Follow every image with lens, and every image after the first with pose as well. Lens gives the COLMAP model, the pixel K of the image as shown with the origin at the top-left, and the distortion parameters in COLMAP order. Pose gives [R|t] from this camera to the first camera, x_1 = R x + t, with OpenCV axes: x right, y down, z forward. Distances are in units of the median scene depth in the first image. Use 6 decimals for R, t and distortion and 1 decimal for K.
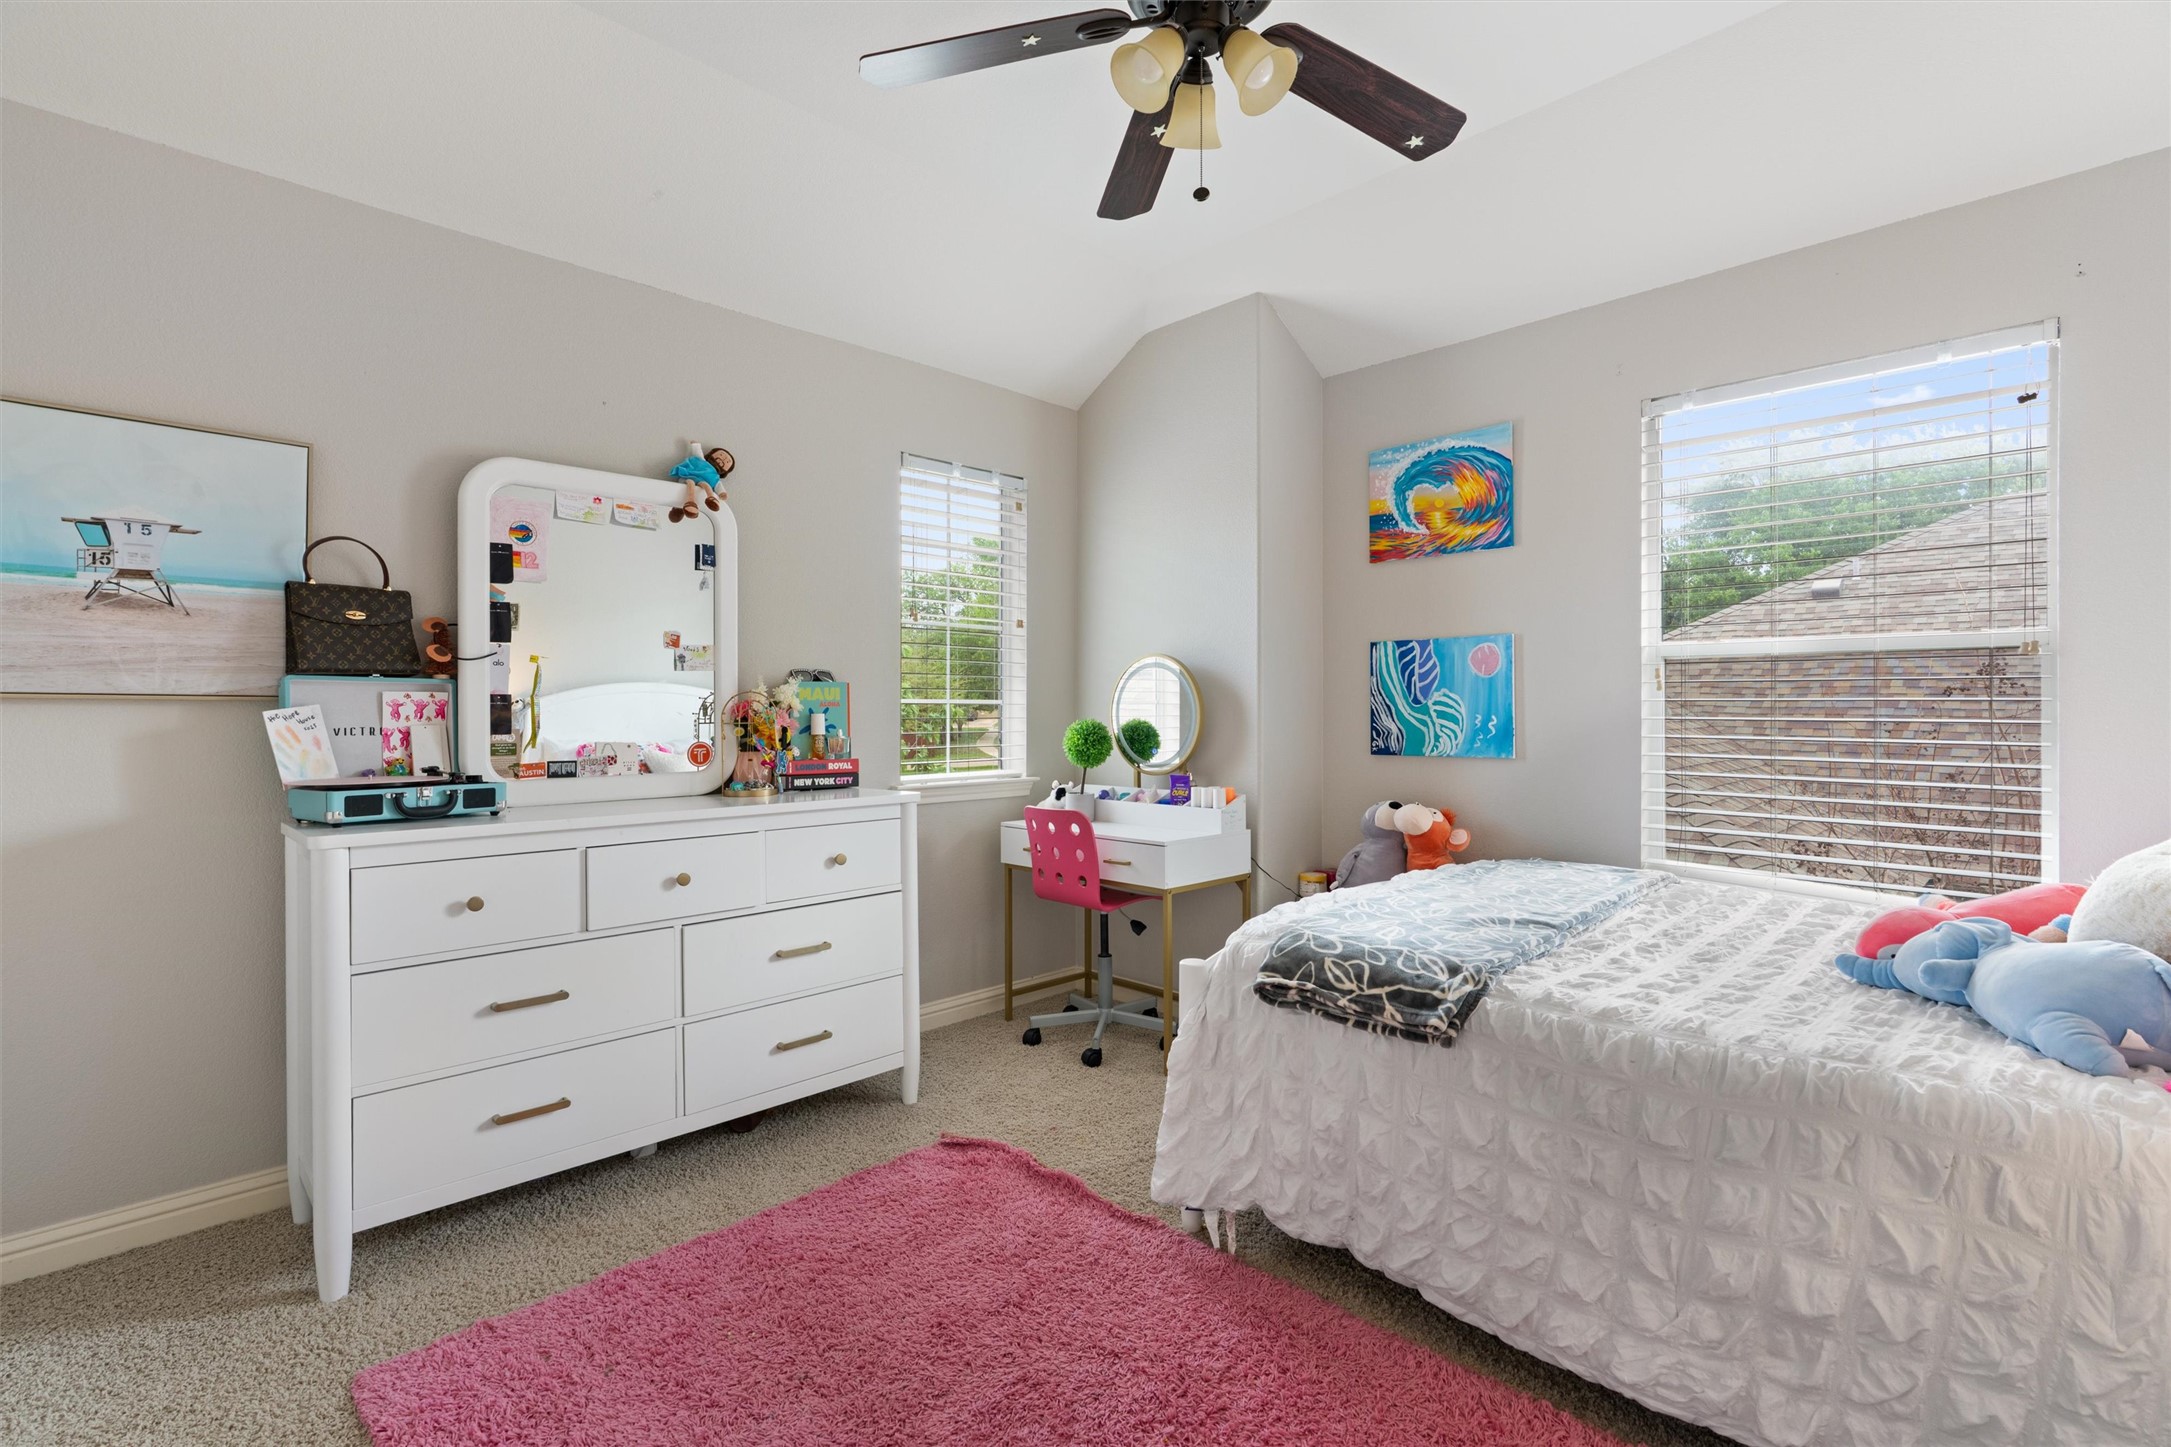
lens RADIAL K [[965.6, 0, 1090.6], [0, 965.6, 711.5], [0, 0, 1]] dist [-0.003400, 0.000262]
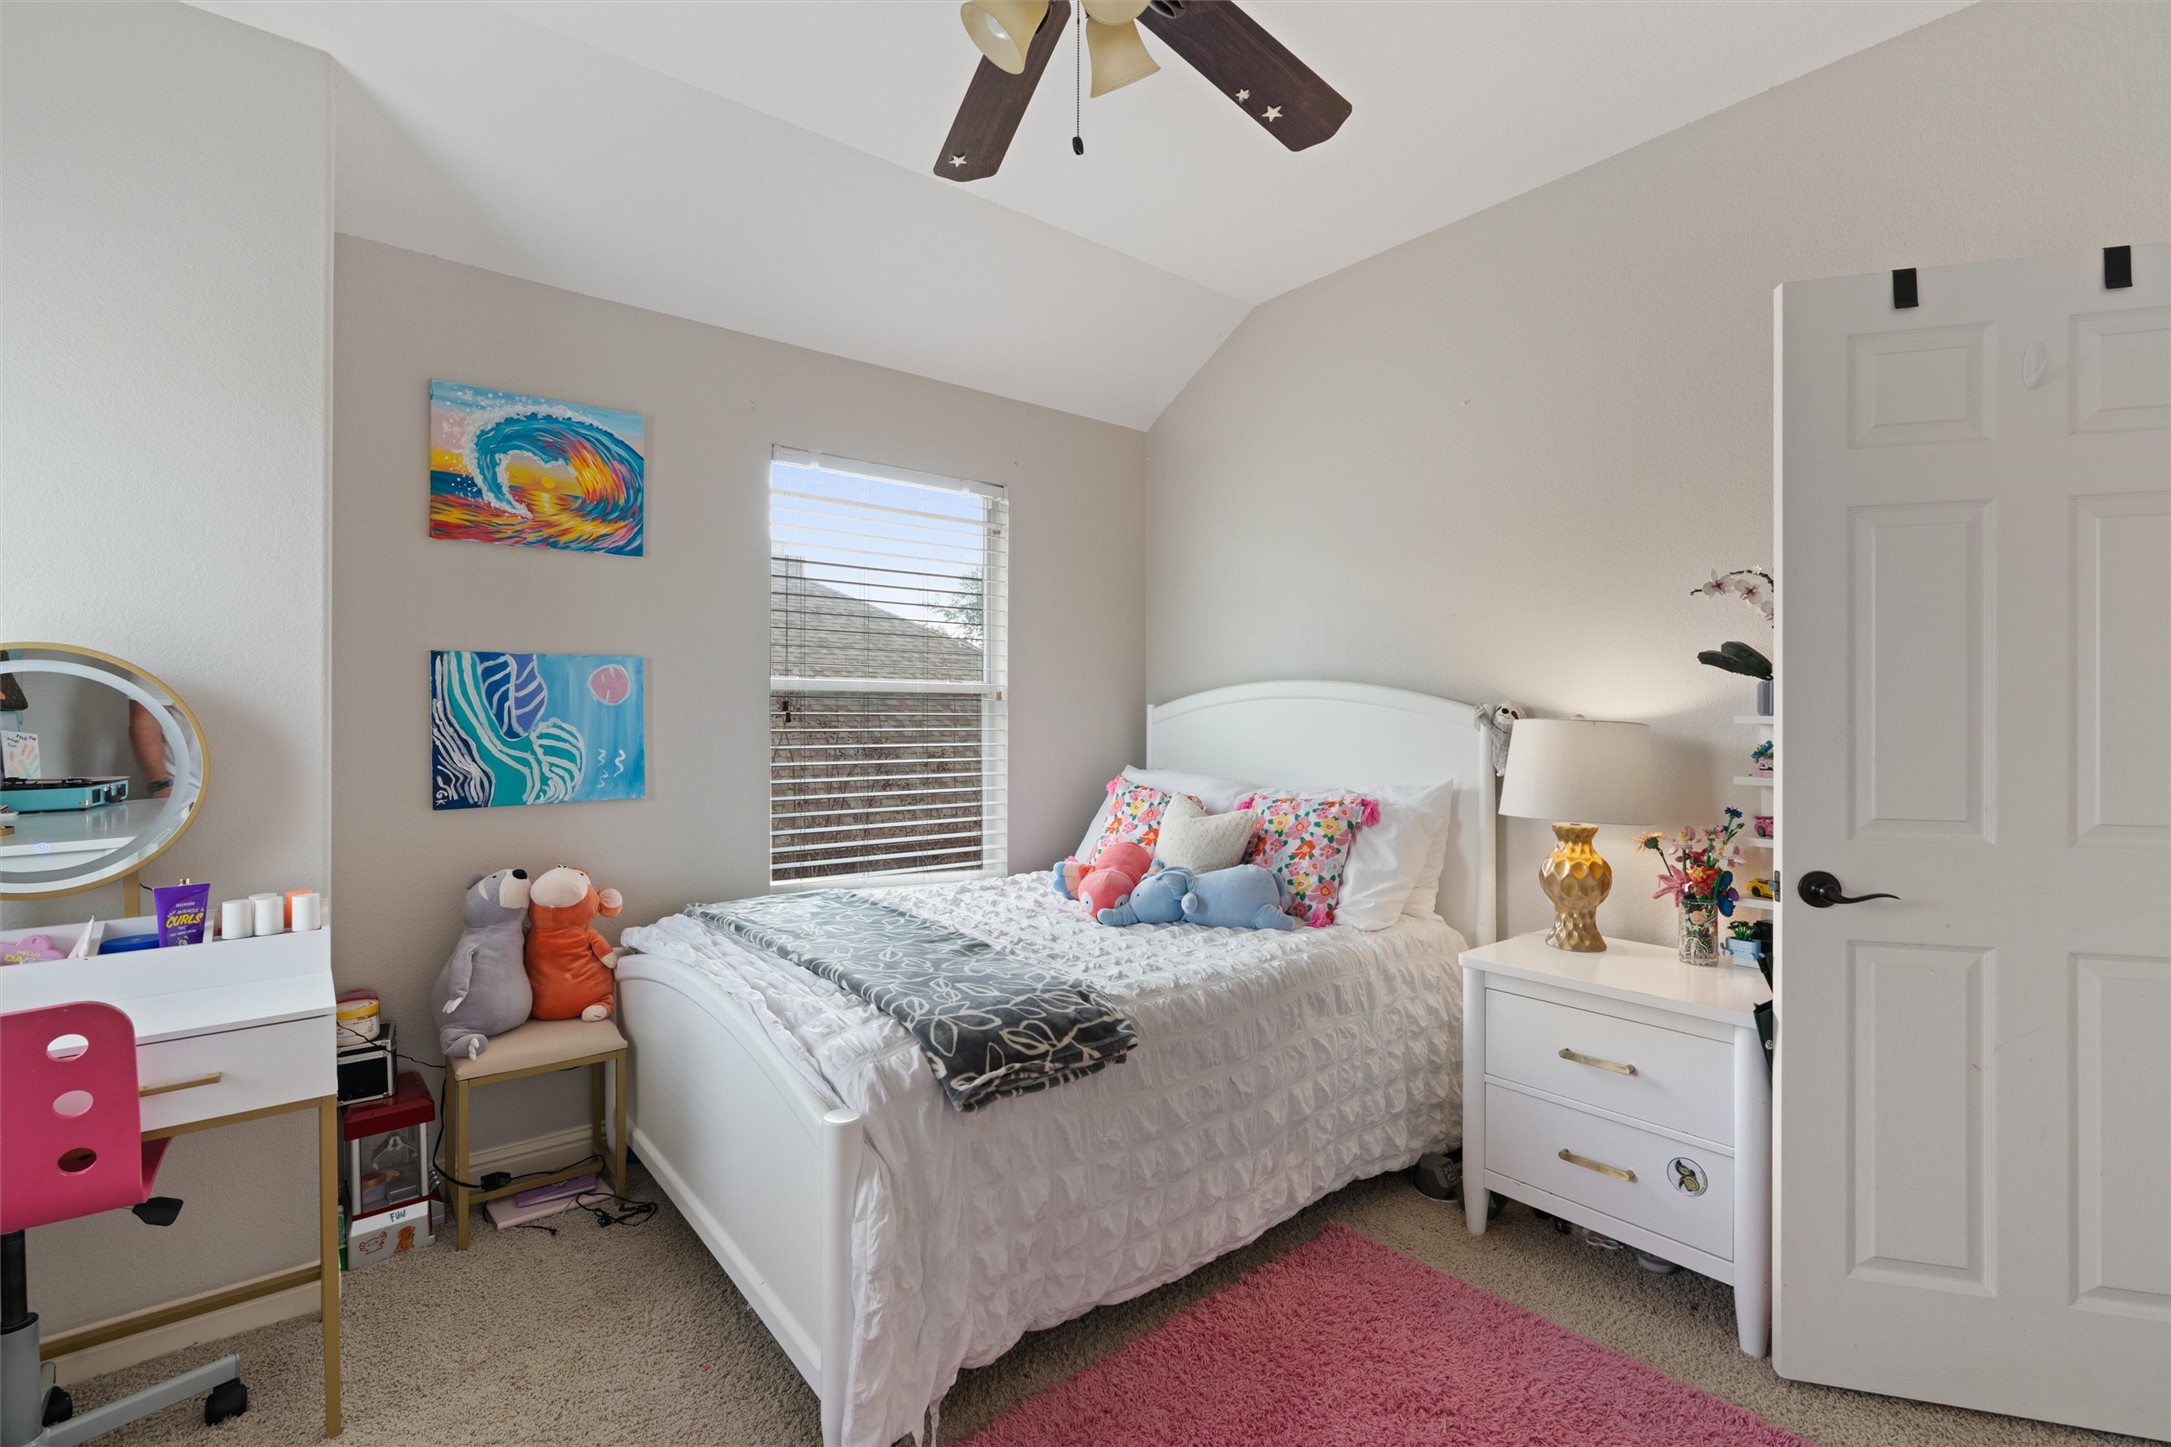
lens RADIAL K [[965.6, 0, 1089.8], [0, 965.6, 725.2], [0, 0, 1]] dist [-0.003400, 0.000262]
pose [[0.112456, -0.010386, 0.993602, -0.376166], [0.003430, 0.999943, 0.010064, -0.024272], [-0.993651, 0.002276, 0.112485, 0.474828]]
